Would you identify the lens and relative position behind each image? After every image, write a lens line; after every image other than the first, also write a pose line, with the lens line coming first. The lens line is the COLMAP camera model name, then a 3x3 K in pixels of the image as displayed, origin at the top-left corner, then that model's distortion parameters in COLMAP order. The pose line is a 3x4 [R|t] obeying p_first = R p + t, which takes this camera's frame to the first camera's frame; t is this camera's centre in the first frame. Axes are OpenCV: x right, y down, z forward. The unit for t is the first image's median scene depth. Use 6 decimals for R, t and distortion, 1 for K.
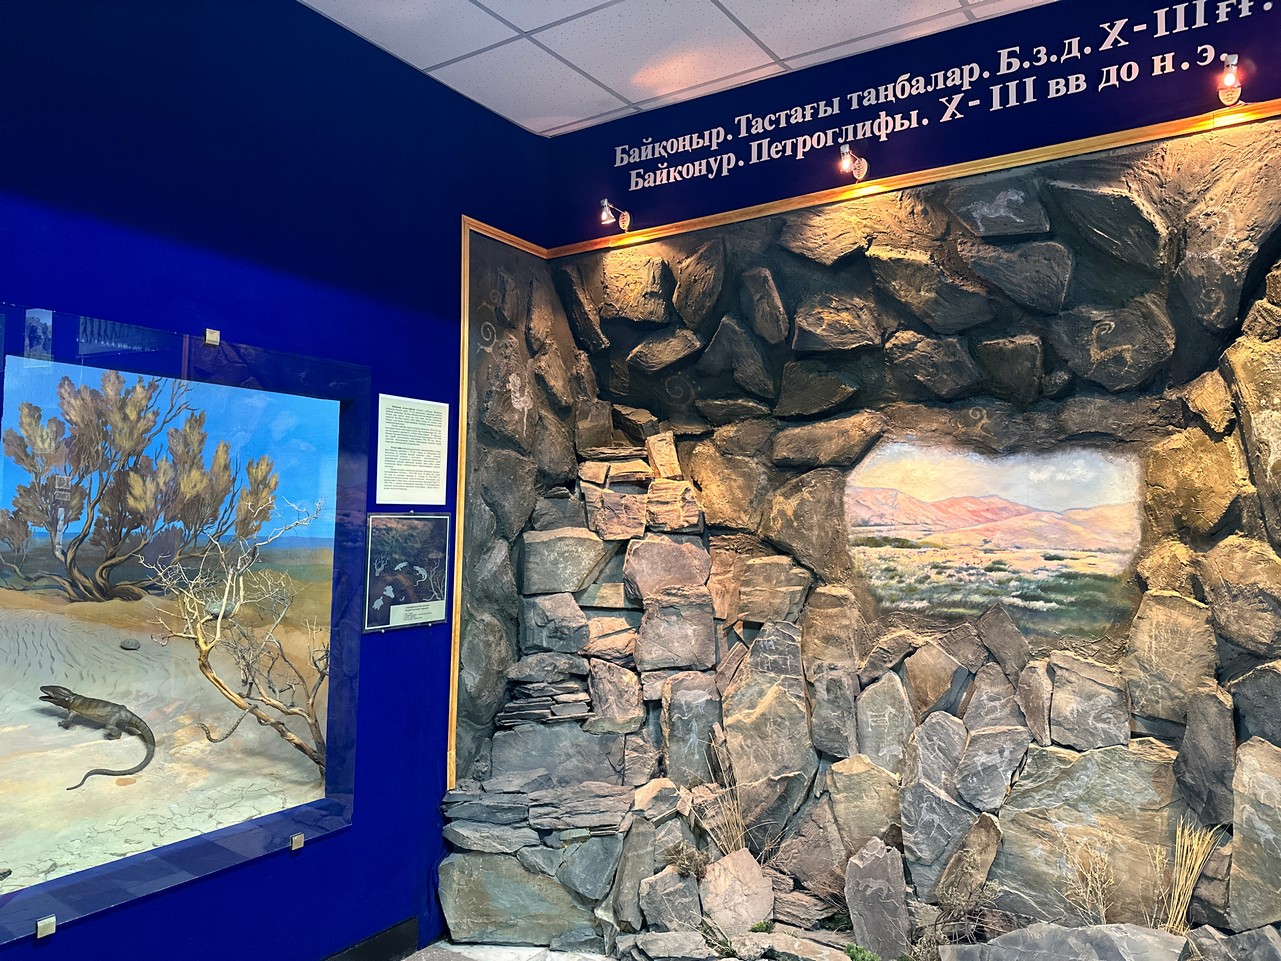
lens RADIAL K [[886.6, 0, 645.9], [0, 886.6, 484.5], [0, 0, 1]] dist [0.137252, -0.215191]
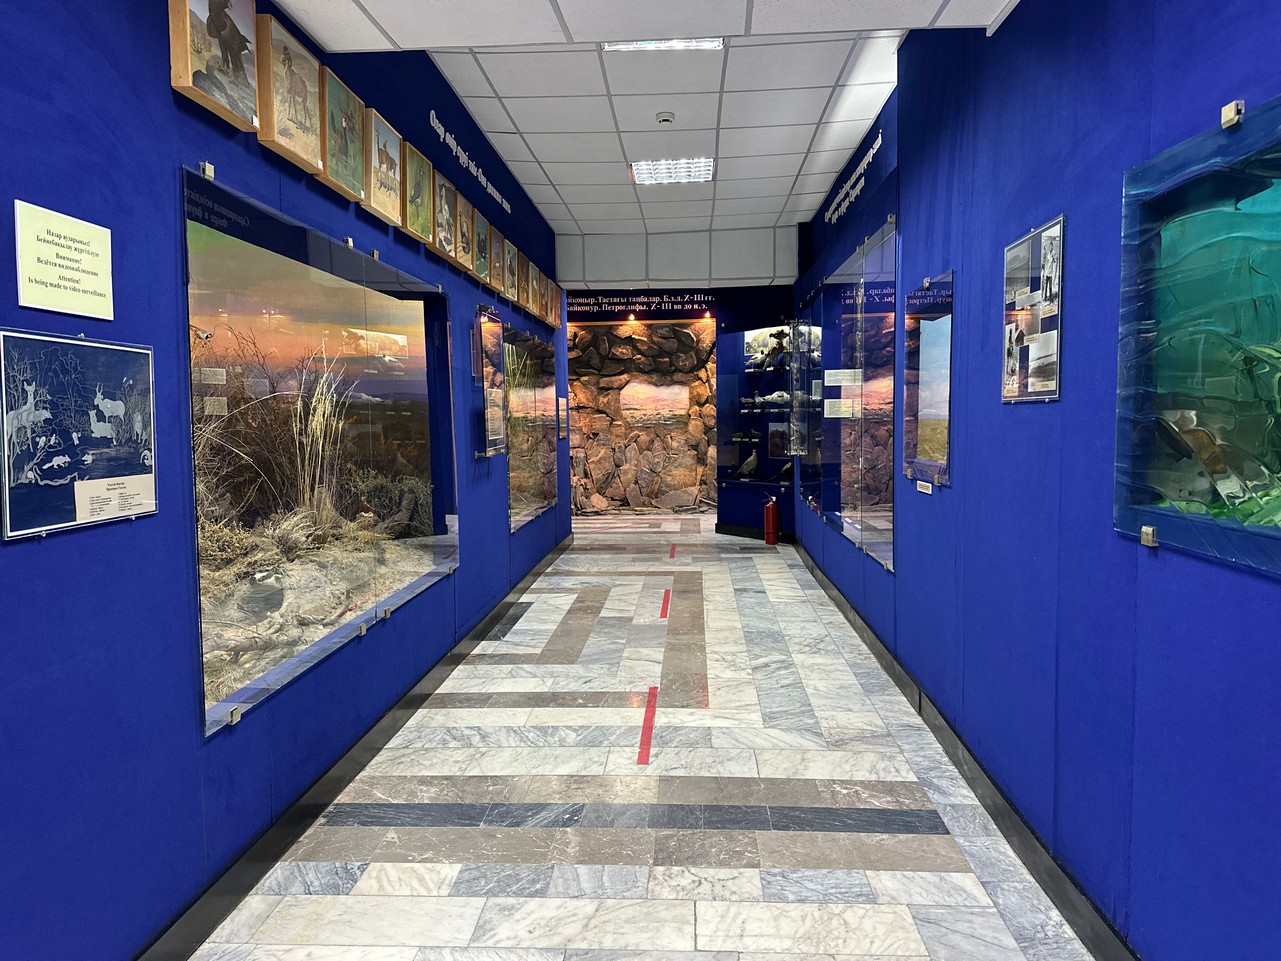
lens RADIAL K [[886.6, 0, 645.9], [0, 886.6, 484.5], [0, 0, 1]] dist [0.137252, -0.215191]
pose [[0.859748, -0.070000, 0.505898, -1.590591], [0.008641, 0.992414, 0.122634, -0.078633], [-0.510645, -0.101063, 0.853831, -2.256787]]
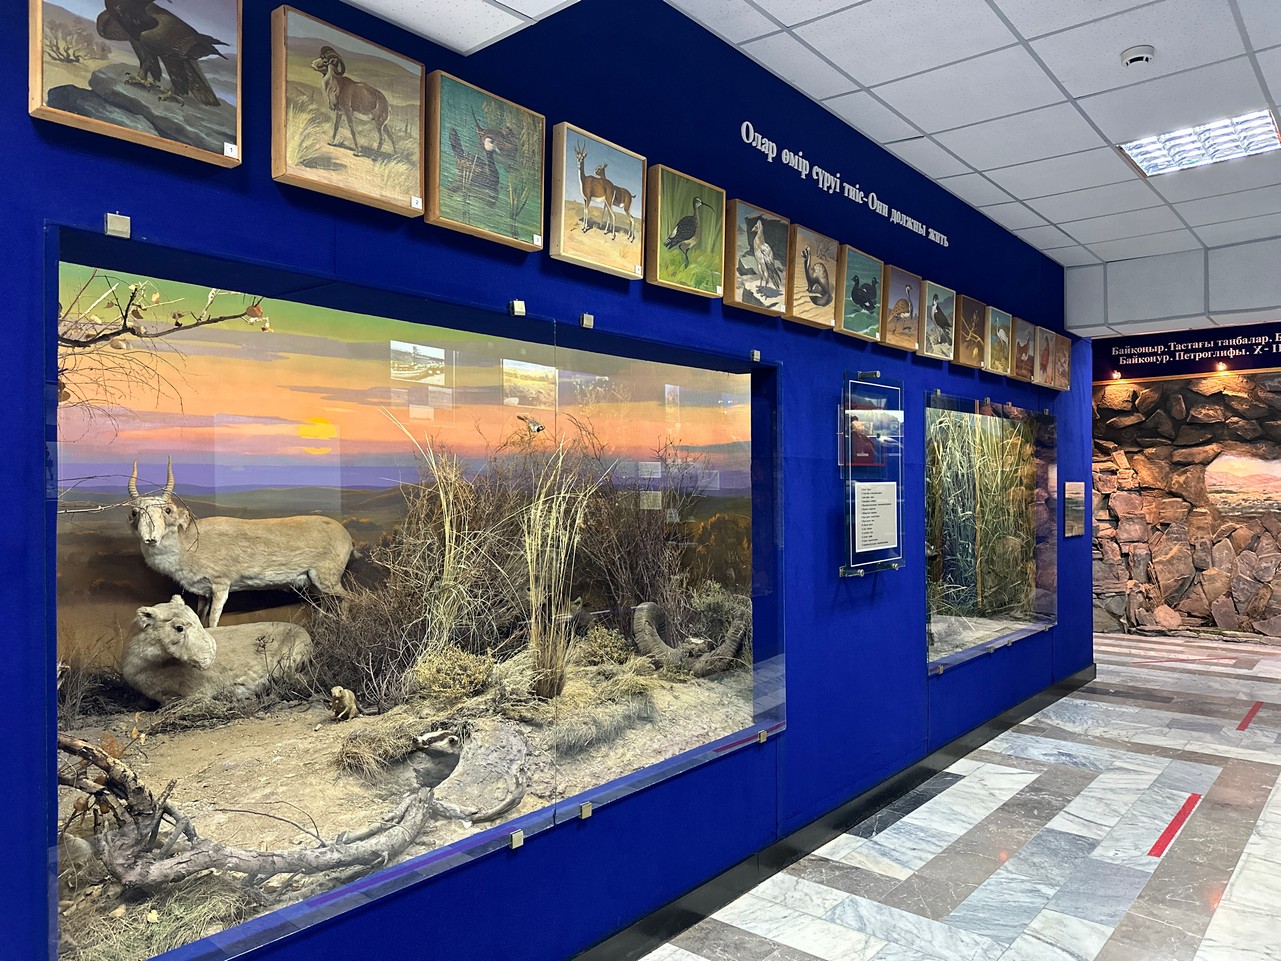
lens RADIAL K [[900.3, 0, 641.1], [0, 900.3, 484.6], [0, 0, 1]] dist [0.050055, -0.061887]
pose [[0.993315, -0.020995, -0.113510, -1.172444], [0.025303, 0.999008, 0.036645, -0.103224], [0.112628, -0.039272, 0.992861, -1.941516]]
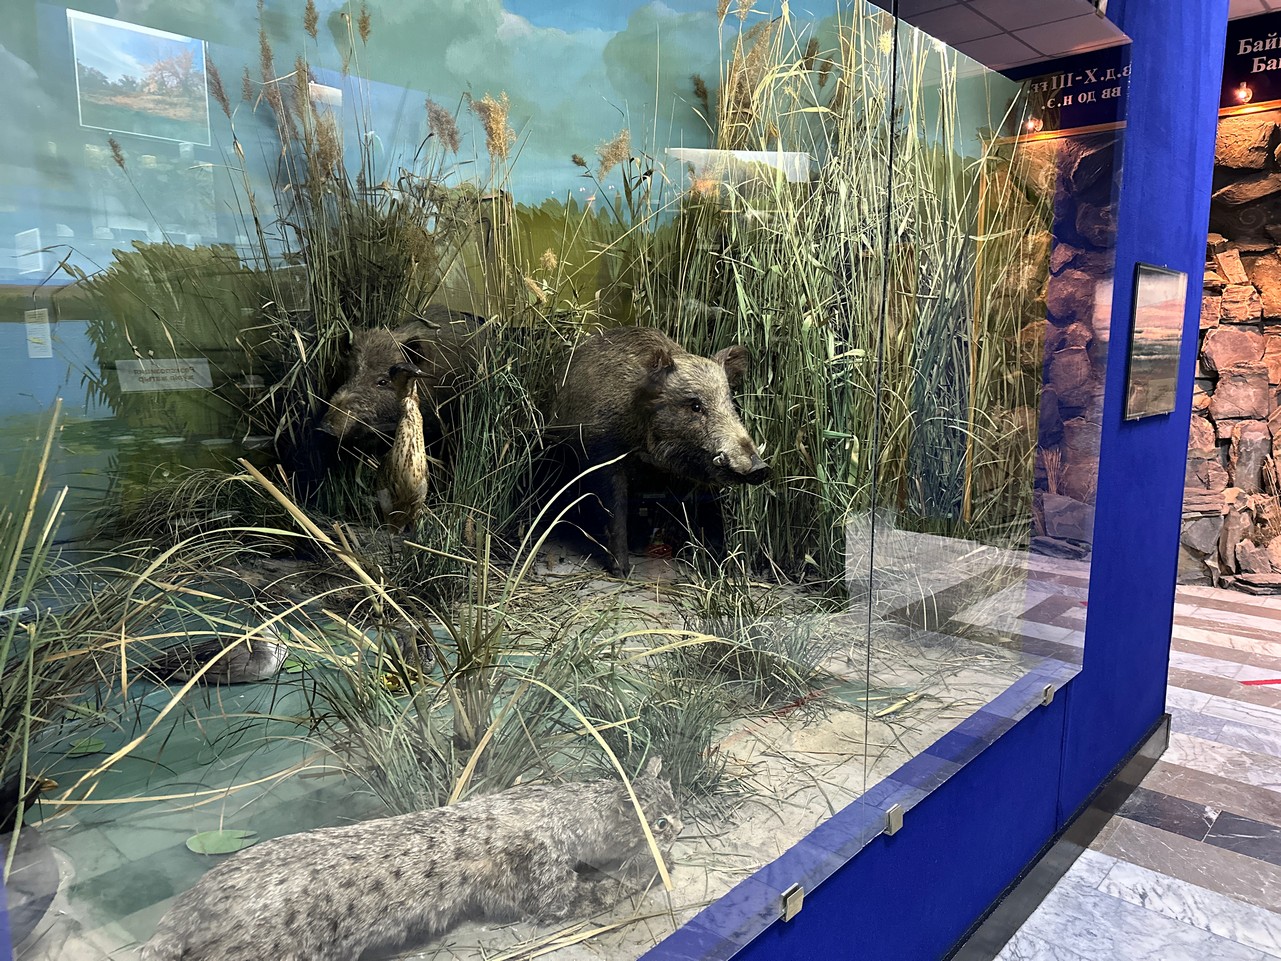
lens RADIAL K [[905.0, 0, 637.5], [0, 905.0, 486.6], [0, 0, 1]] dist [0.011492, -0.017511]
pose [[0.987865, 0.007014, -0.155155, -0.750540], [0.022359, 0.982151, 0.186759, 0.020149], [0.153696, -0.187962, 0.970076, -0.640532]]
